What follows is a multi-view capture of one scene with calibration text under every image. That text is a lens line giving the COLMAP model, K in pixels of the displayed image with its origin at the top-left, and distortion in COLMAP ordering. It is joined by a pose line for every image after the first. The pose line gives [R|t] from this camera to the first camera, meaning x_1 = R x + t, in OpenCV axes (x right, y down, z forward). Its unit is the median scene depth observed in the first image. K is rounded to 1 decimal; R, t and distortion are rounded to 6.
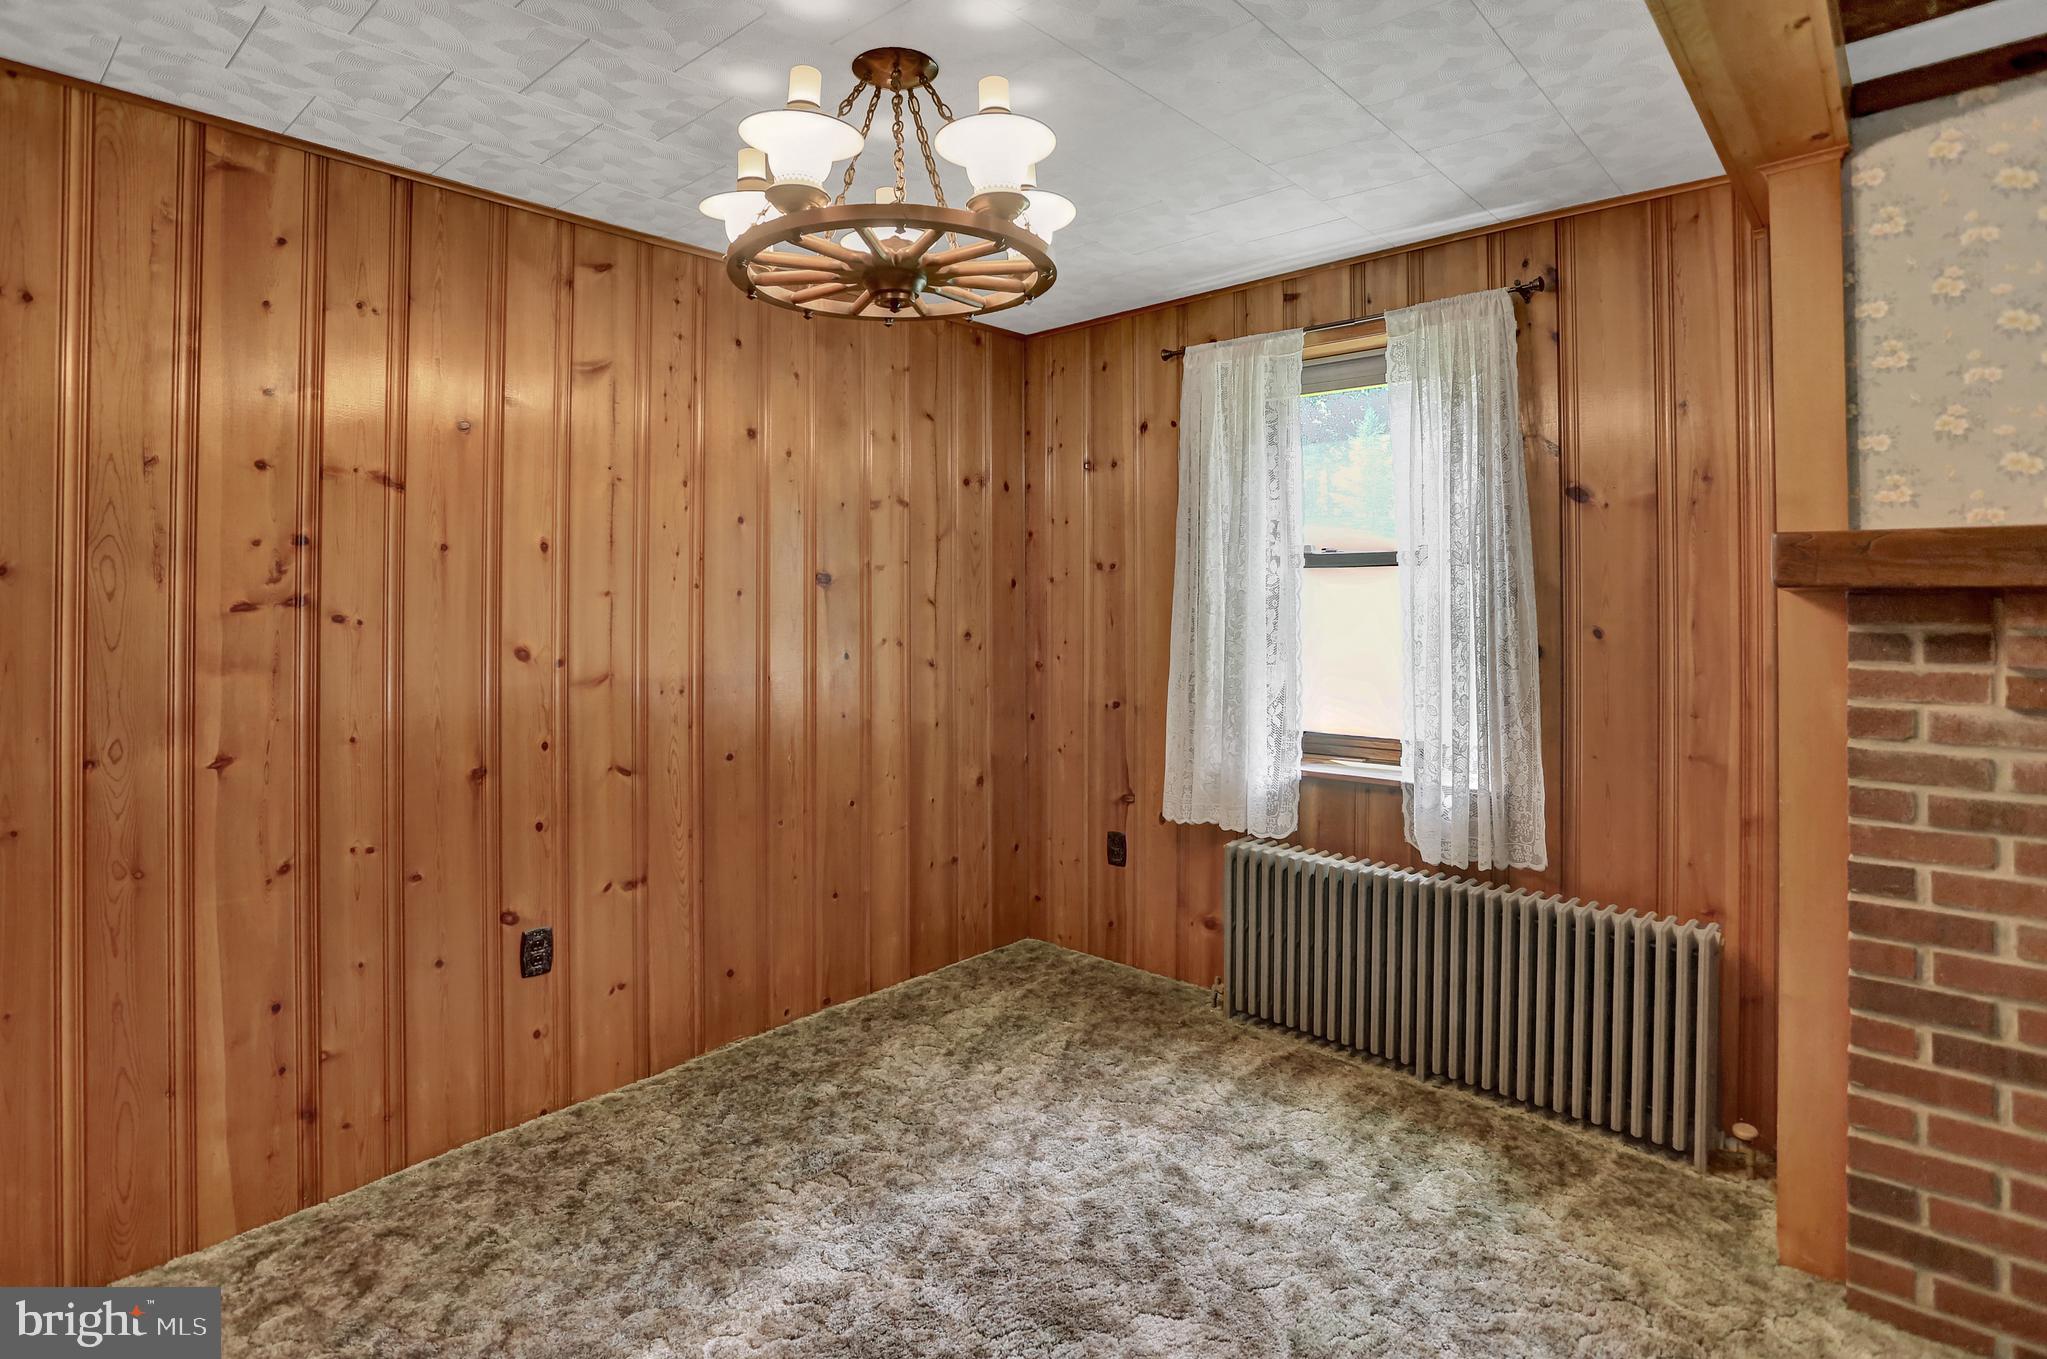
lens RADIAL K [[1048.4, 0, 1031.0], [0, 1048.4, 592.5], [0, 0, 1]] dist [-0.052846, 0.018288]
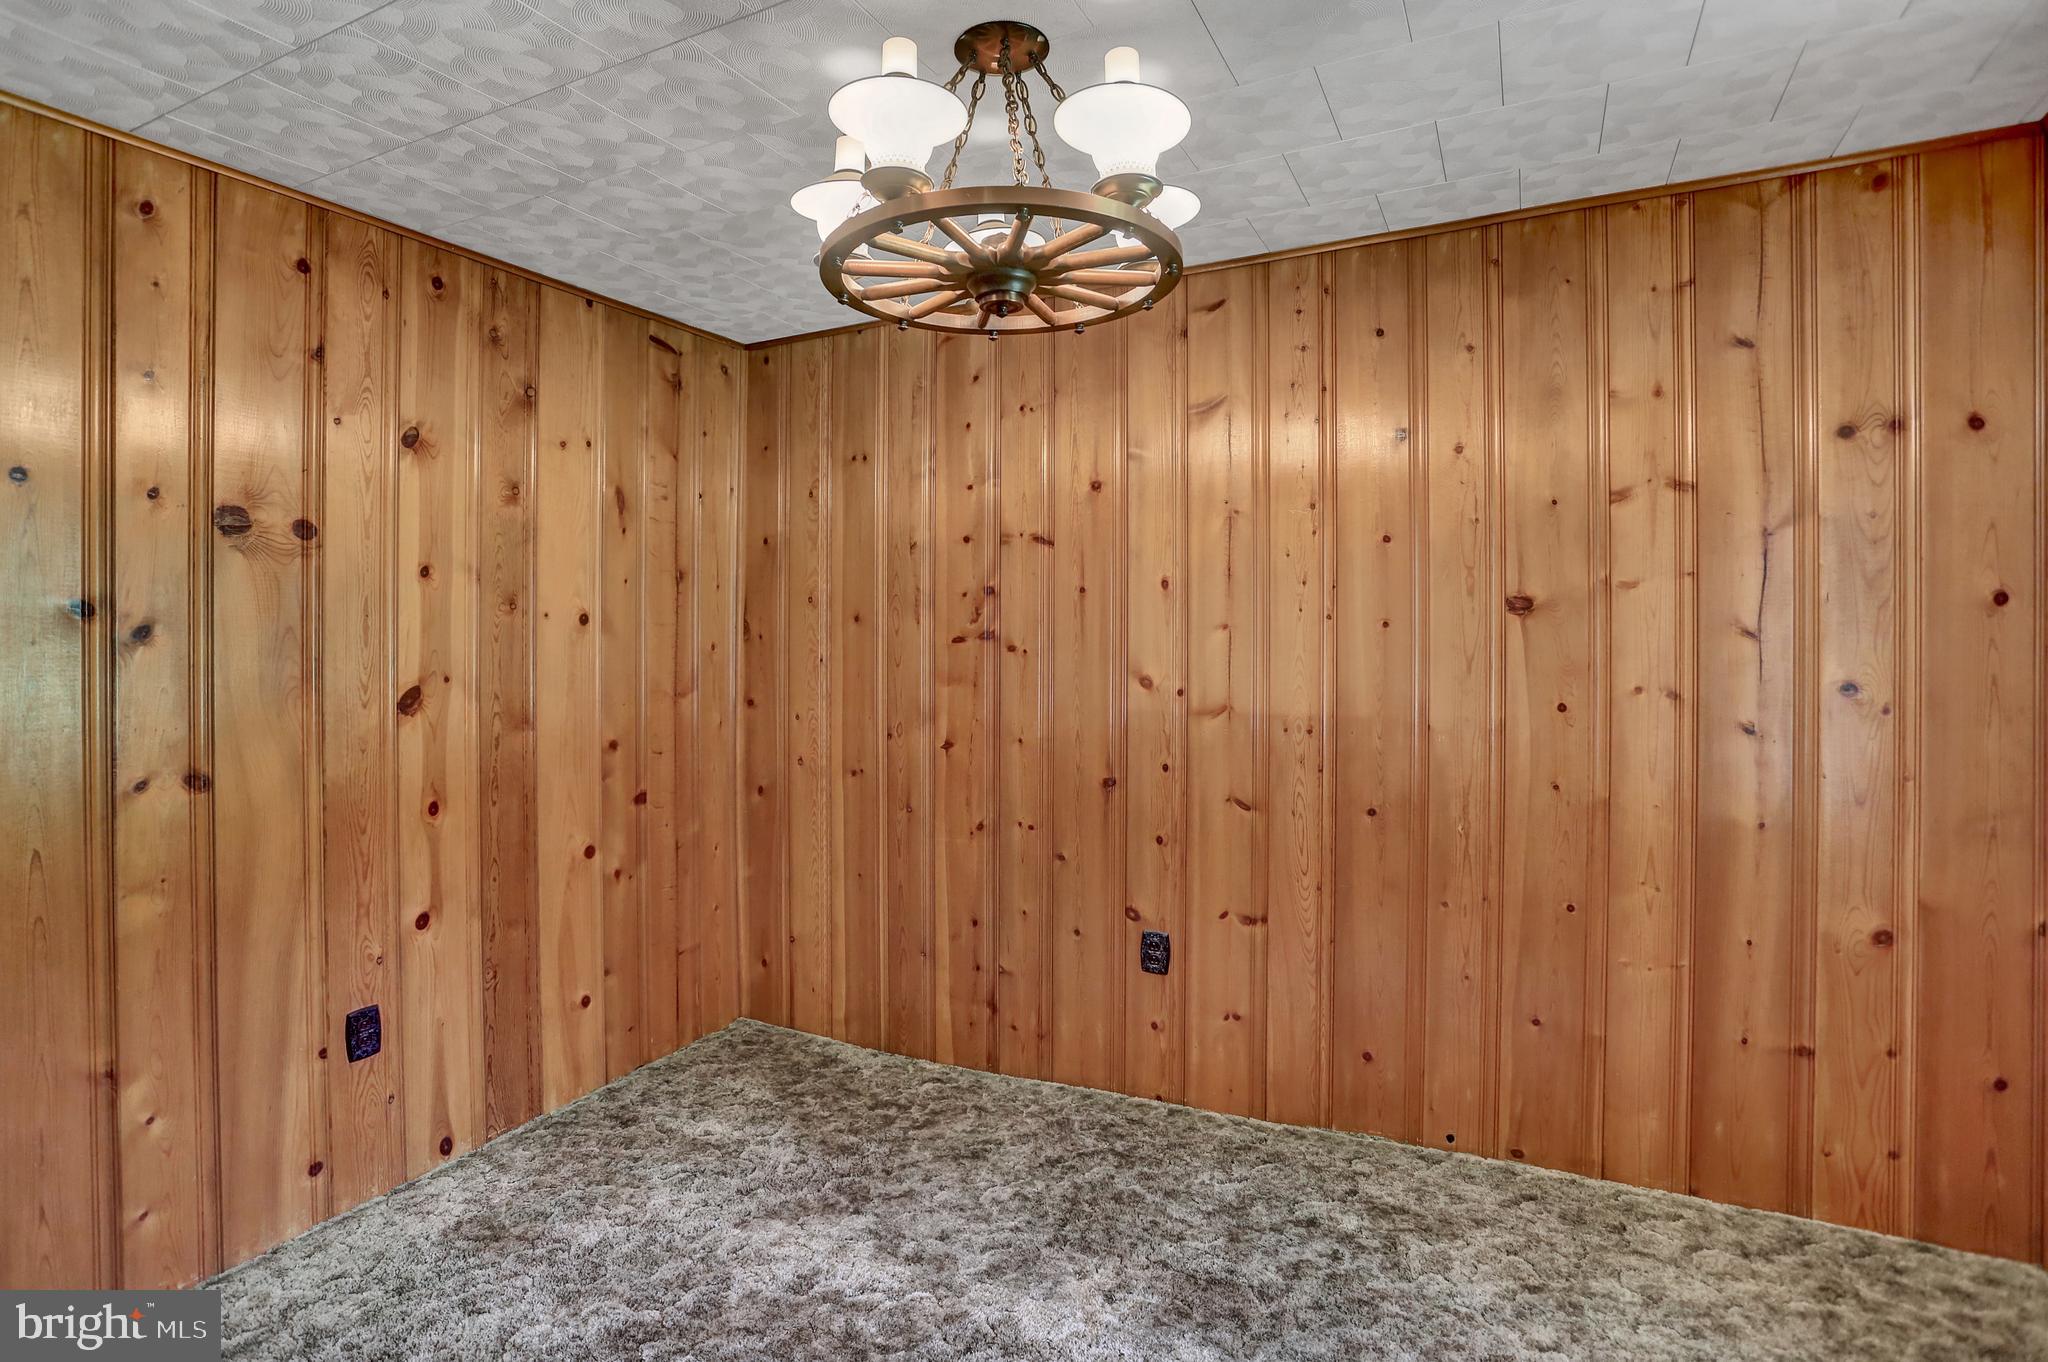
lens RADIAL K [[1049.0, 0, 1000.3], [0, 1049.0, 654.5], [0, 0, 1]] dist [-0.052846, 0.018288]
pose [[0.242918, 0.016009, -0.969915, 0.522945], [0.012446, 0.999730, 0.019618, 0.005143], [0.969967, -0.016837, 0.242653, 0.534393]]
